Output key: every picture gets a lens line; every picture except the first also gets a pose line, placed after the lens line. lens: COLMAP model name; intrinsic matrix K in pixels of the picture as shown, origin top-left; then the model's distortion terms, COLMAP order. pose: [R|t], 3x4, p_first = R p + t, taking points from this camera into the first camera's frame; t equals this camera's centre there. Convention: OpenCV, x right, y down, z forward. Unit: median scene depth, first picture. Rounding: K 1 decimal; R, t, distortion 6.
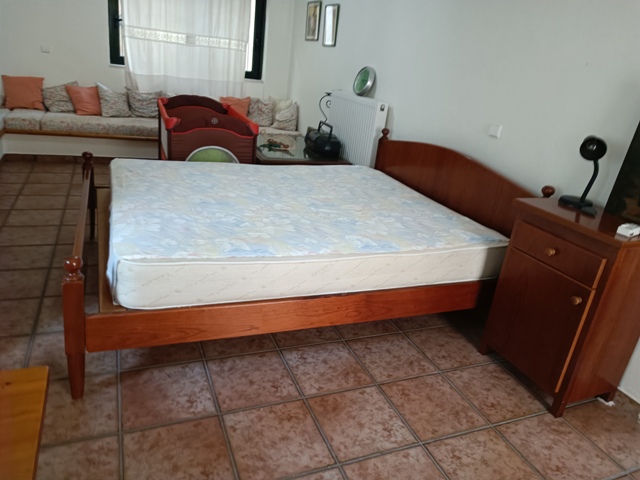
lens RADIAL K [[463.4, 0, 323.3], [0, 463.4, 235.6], [0, 0, 1]] dist [0.041295, -0.043739]
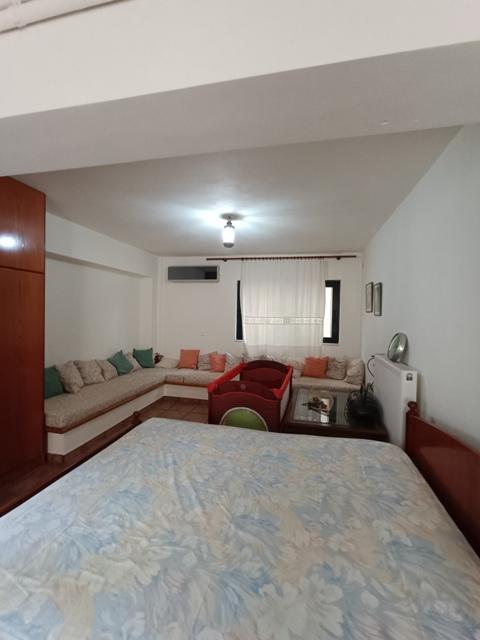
lens RADIAL K [[288.6, 0, 241.0], [0, 288.6, 323.1], [0, 0, 1]] dist [-0.013488, 0.006661]
pose [[0.808227, -0.085026, -0.582700, 0.143776], [-0.133557, 0.937267, -0.322013, -0.110145], [0.573525, 0.338084, 0.746169, 0.267340]]
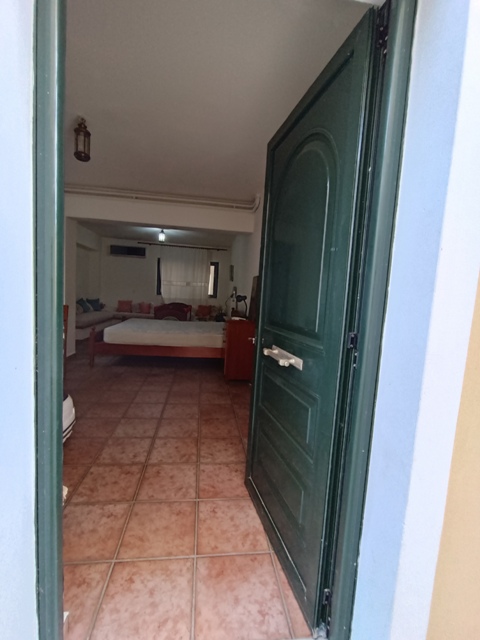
lens RADIAL K [[288.6, 0, 233.2], [0, 288.6, 320.4], [0, 0, 1]] dist [-0.013488, 0.006661]
pose [[0.954362, -0.039320, -0.296052, 0.432695], [-0.050102, 0.956168, -0.288501, 0.214174], [0.294420, 0.290167, 0.910560, -0.293577]]
